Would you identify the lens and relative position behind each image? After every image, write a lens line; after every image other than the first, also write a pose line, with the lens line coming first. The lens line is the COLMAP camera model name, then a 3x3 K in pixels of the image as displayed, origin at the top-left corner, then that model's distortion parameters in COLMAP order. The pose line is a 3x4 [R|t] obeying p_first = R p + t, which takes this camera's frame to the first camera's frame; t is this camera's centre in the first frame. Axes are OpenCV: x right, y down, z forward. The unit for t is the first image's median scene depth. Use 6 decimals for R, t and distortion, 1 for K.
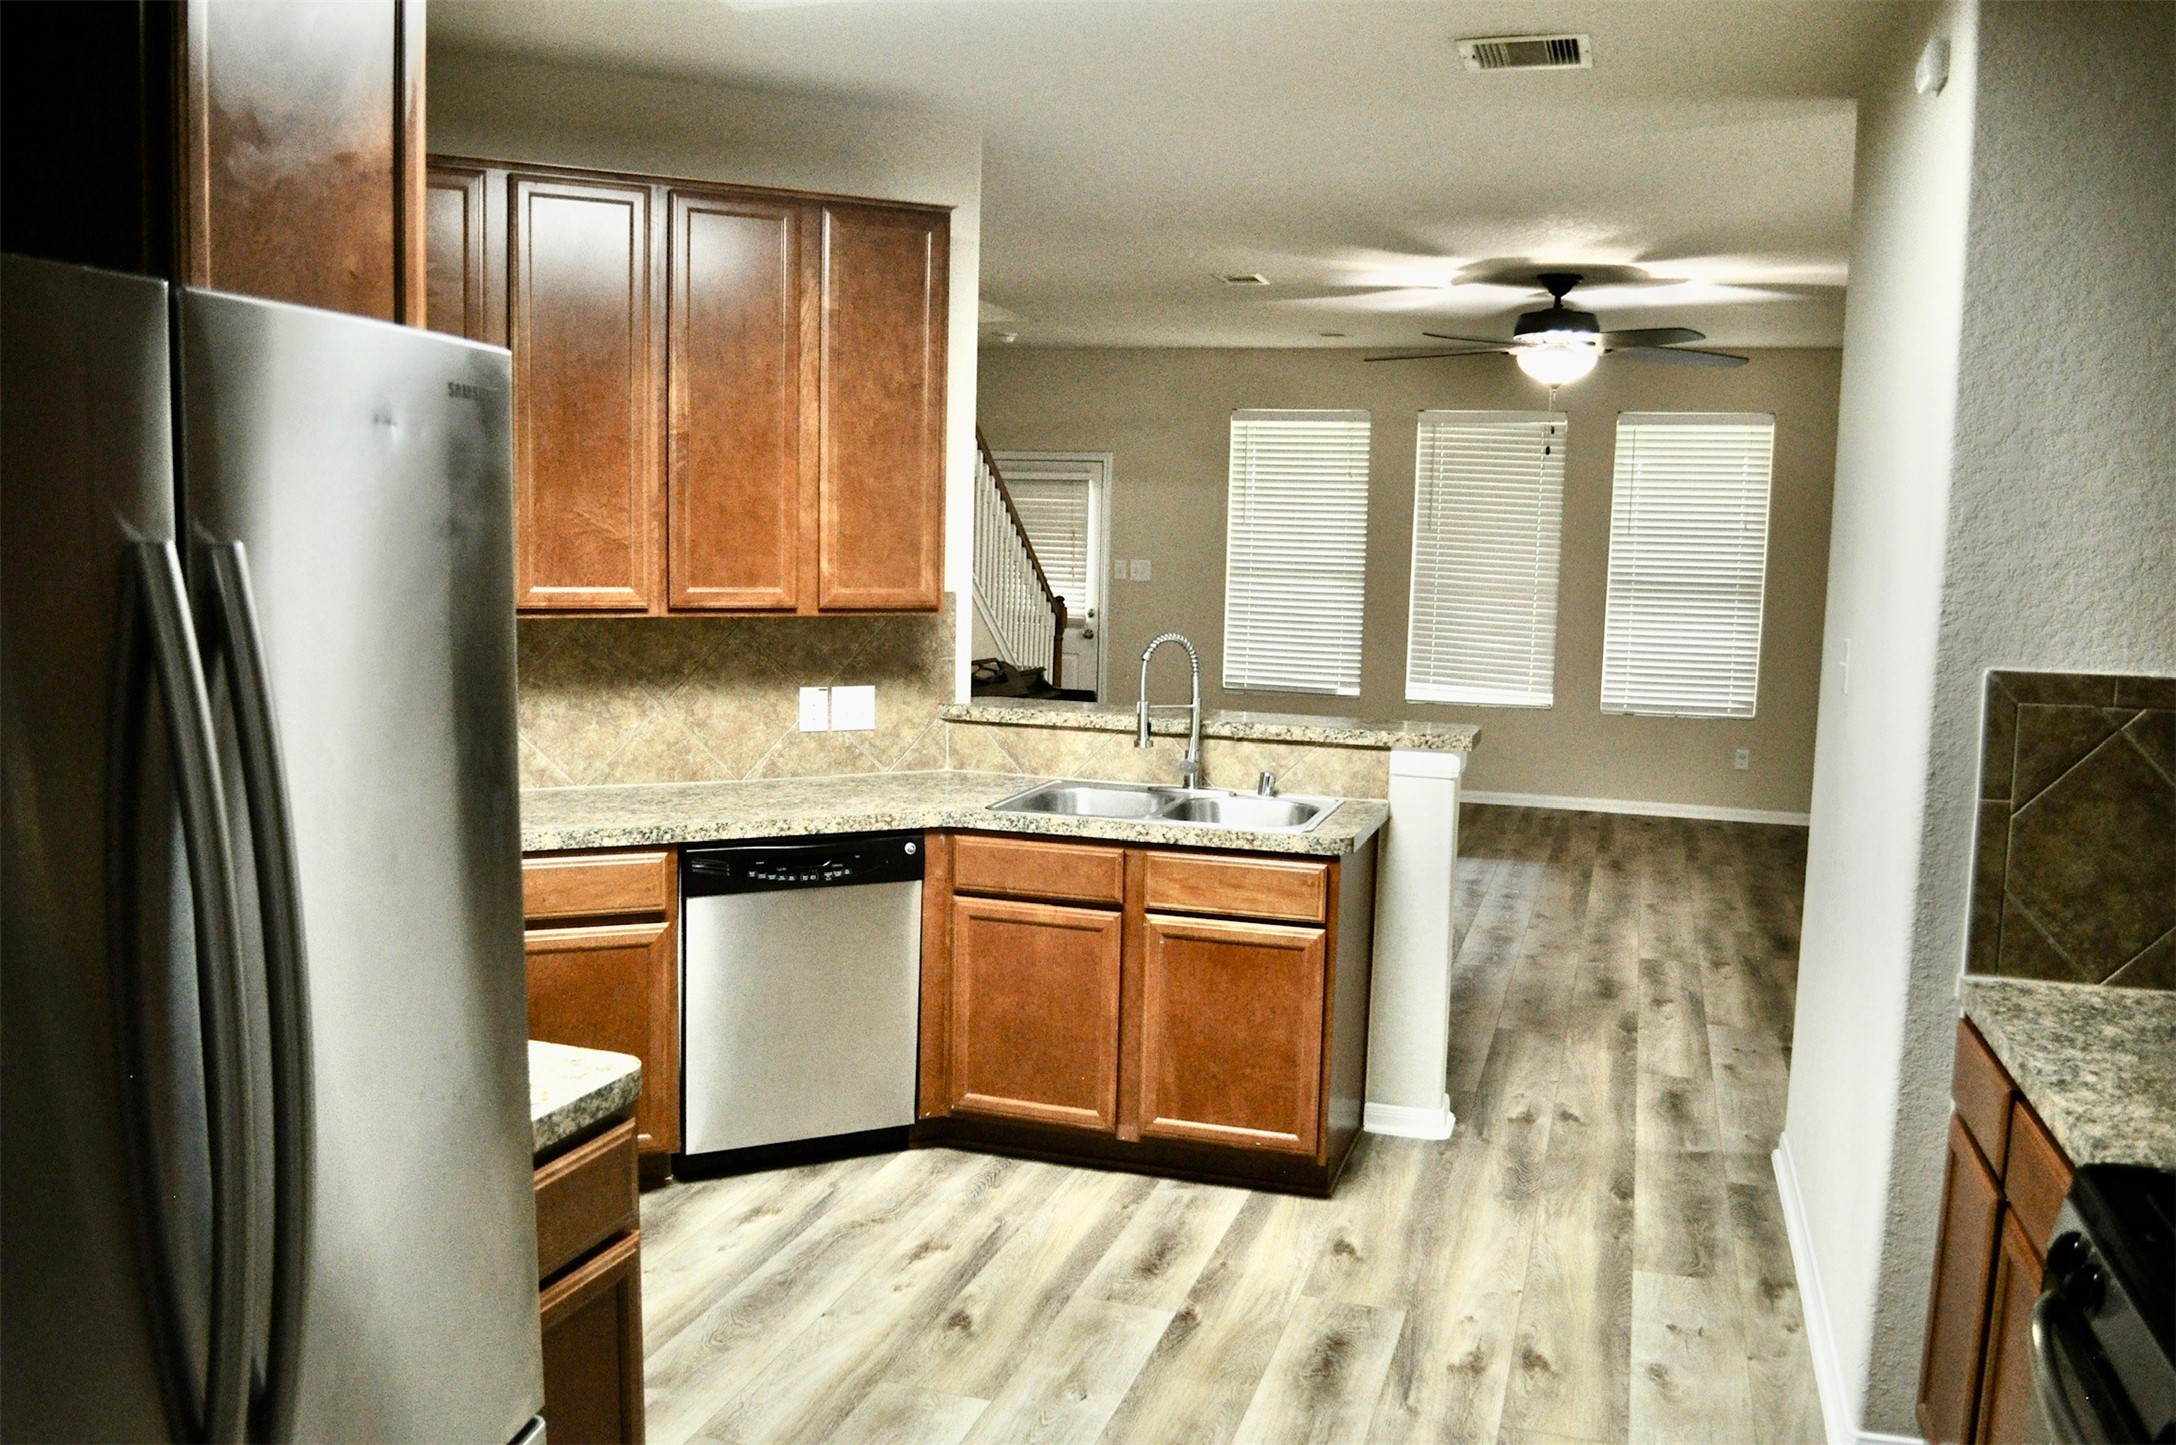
lens RADIAL K [[1742.7, 0, 1092.4], [0, 1742.7, 728.9], [0, 0, 1]] dist [-0.089965, 0.018532]
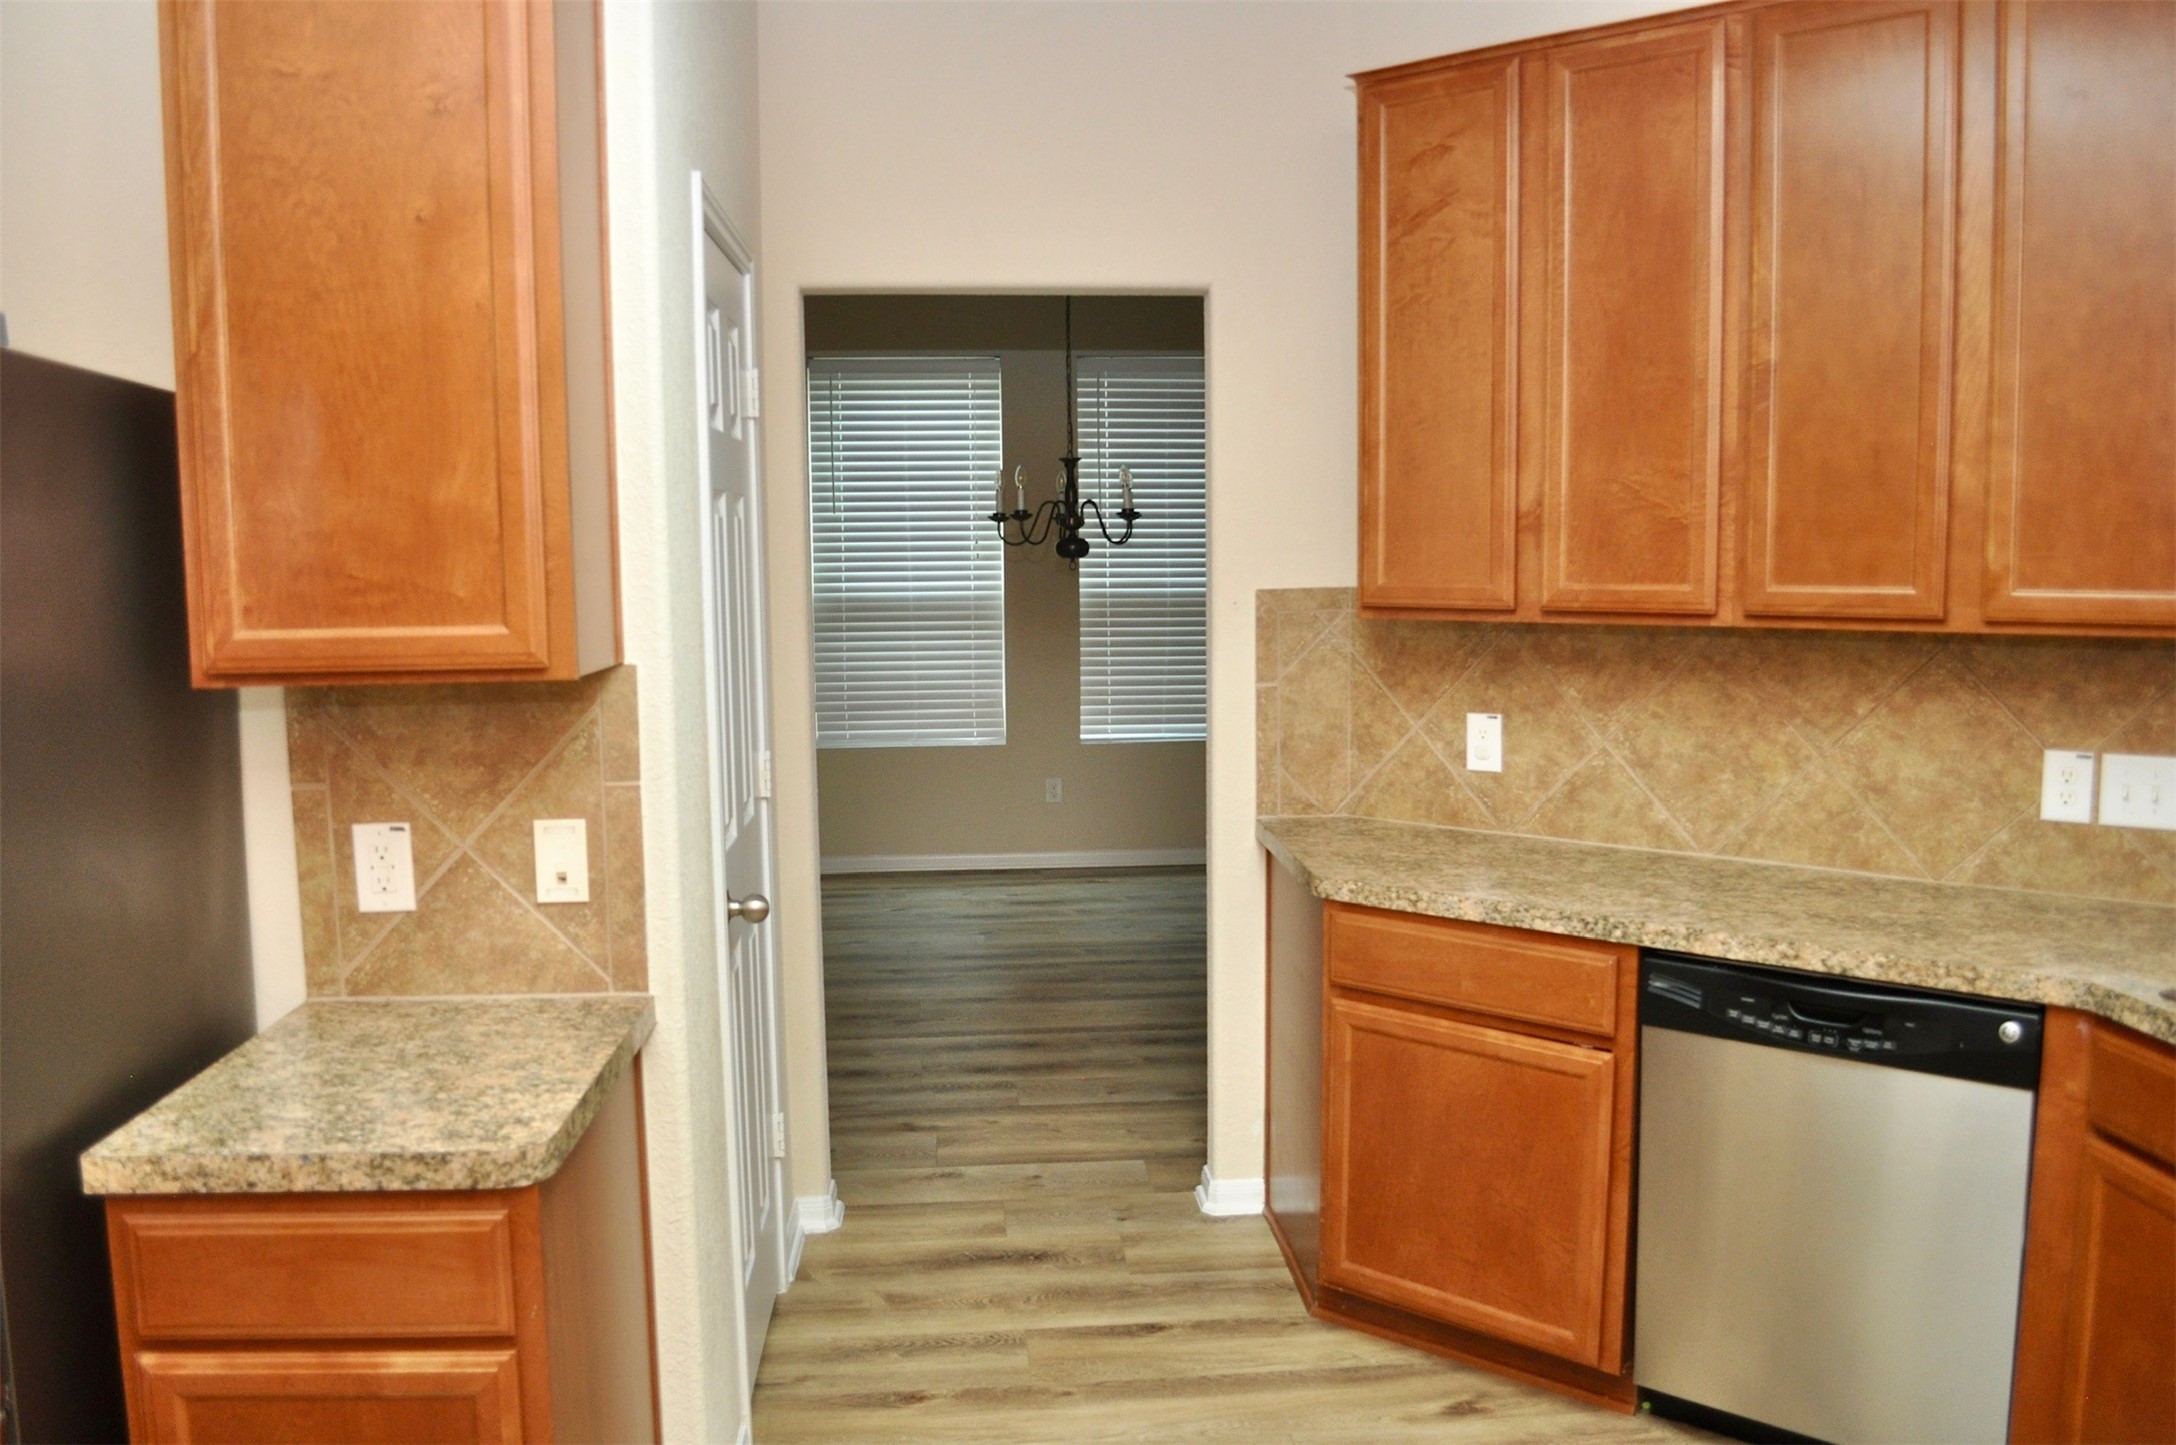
lens RADIAL K [[1742.7, 0, 1085.5], [0, 1742.7, 731.2], [0, 0, 1]] dist [-0.089965, 0.018532]
pose [[0.384992, 0.073099, -0.920020, 0.293395], [-0.088681, 0.995176, 0.041961, -0.028257], [0.918649, 0.065433, 0.389618, 0.488141]]
